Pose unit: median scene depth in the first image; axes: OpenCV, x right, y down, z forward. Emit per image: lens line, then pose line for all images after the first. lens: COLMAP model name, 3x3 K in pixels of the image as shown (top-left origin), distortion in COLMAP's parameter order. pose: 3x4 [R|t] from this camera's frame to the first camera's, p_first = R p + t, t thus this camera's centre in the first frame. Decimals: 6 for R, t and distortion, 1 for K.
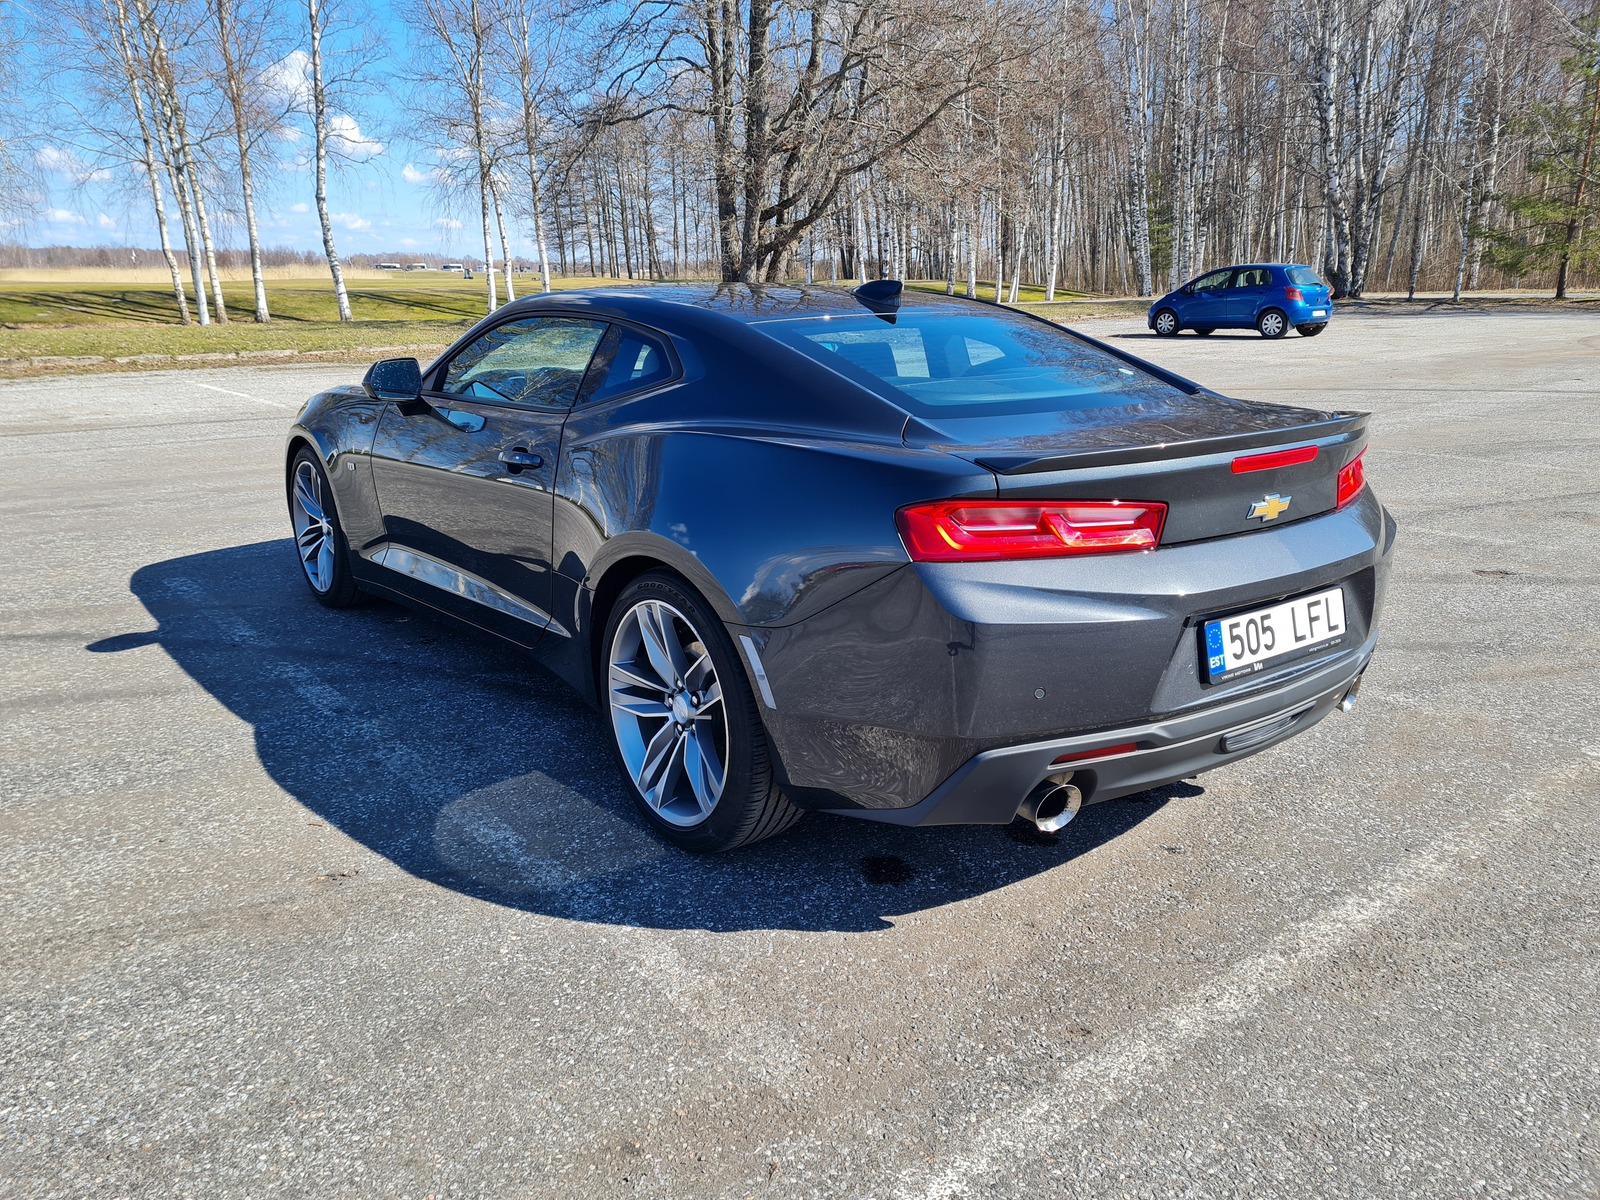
lens RADIAL K [[1187.6, 0, 806.4], [0, 1187.6, 593.5], [0, 0, 1]] dist [0.056340, -0.044490]
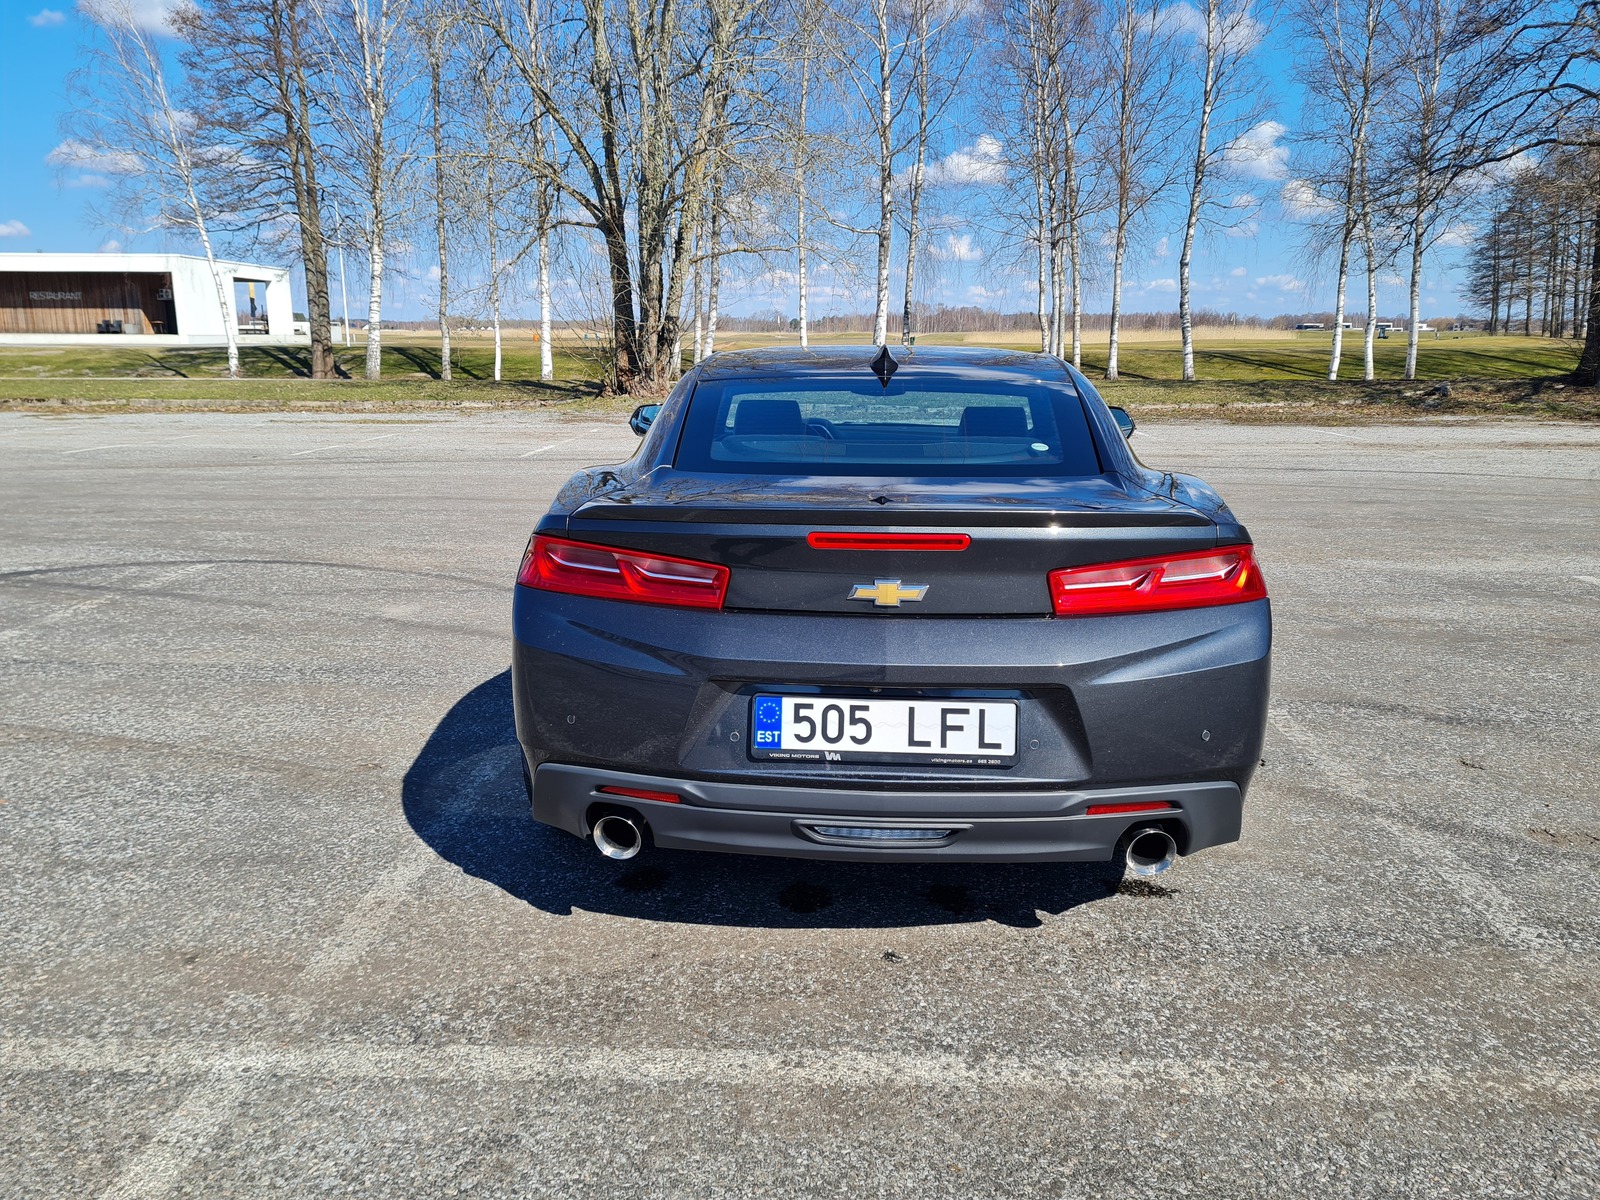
lens RADIAL K [[1187.6, 0, 800.1], [0, 1187.6, 599.5], [0, 0, 1]] dist [0.056340, -0.044490]
pose [[0.756636, 0.144973, -0.637561, 0.872364], [-0.171990, 0.984899, 0.019841, -0.069352], [0.630810, 0.094641, 0.770144, 0.237494]]
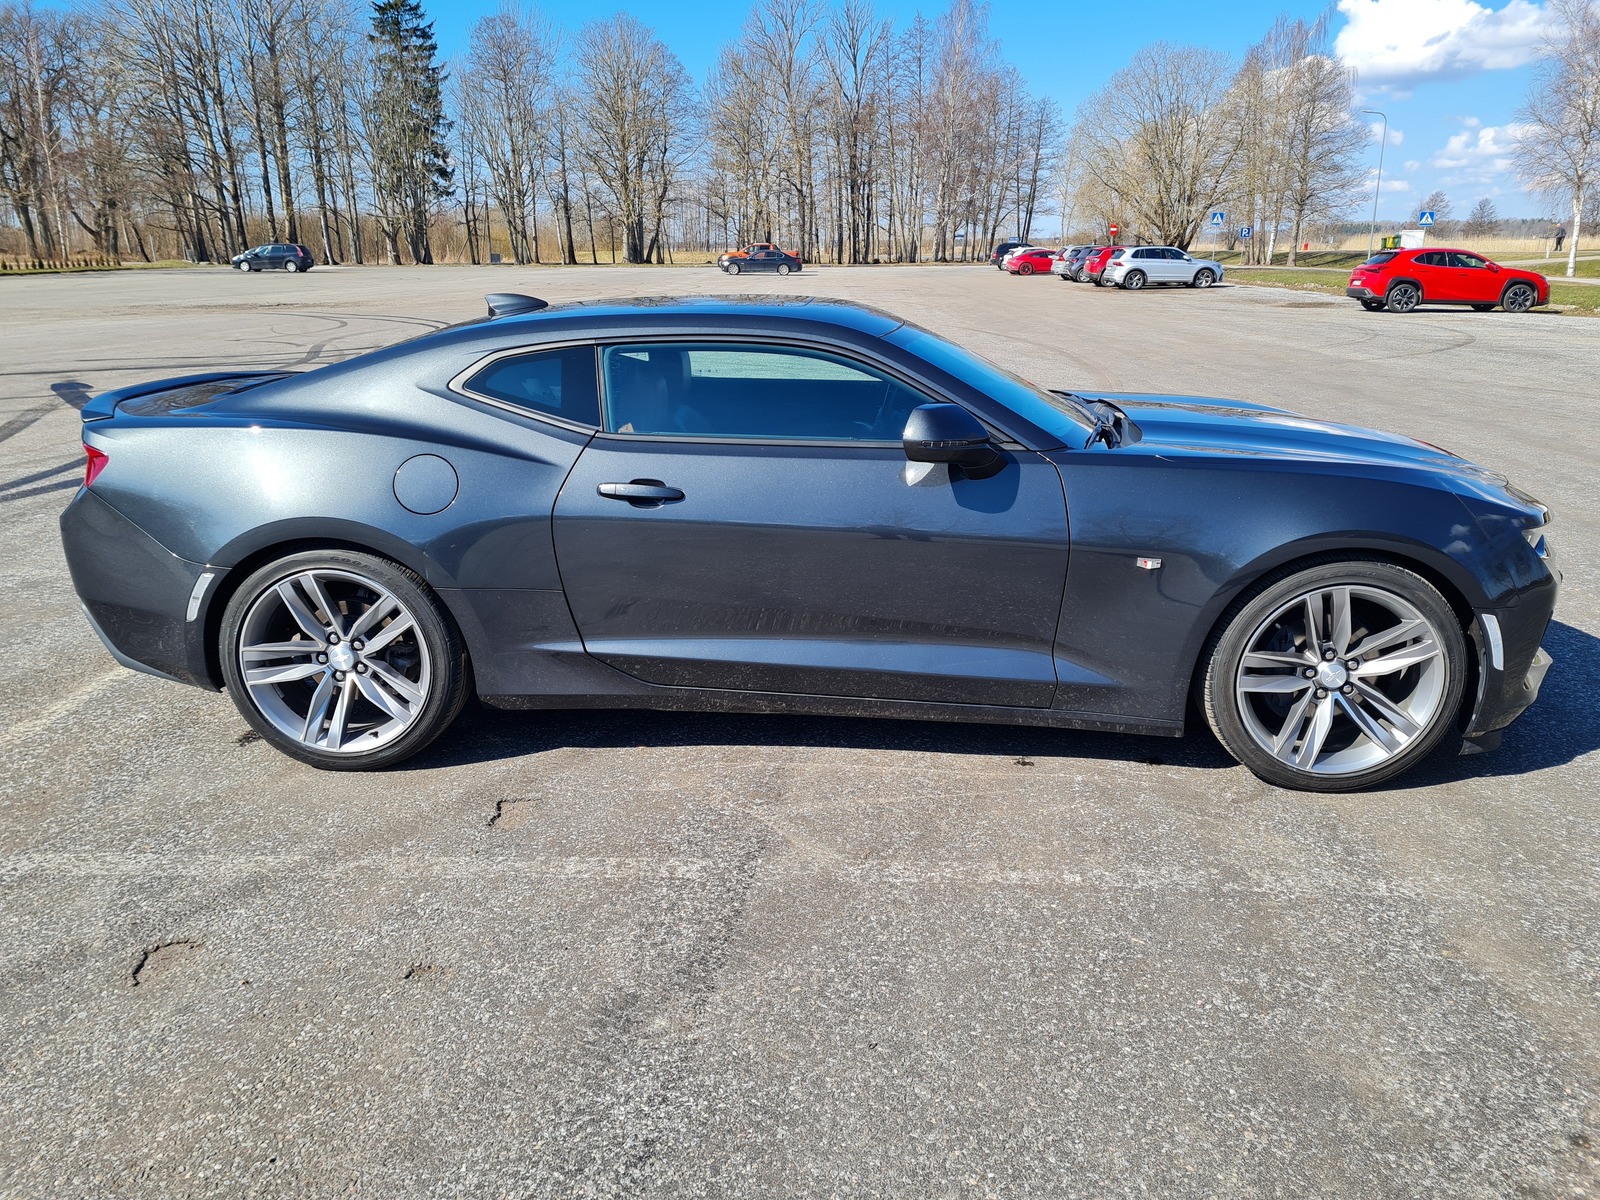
lens RADIAL K [[1187.6, 0, 799.0], [0, 1187.6, 601.3], [0, 0, 1]] dist [0.056340, -0.044490]
pose [[-0.651561, 0.219378, -0.726183, 1.016615], [-0.188862, 0.880220, 0.435367, -0.710282], [0.734711, 0.420816, -0.532084, 2.484999]]
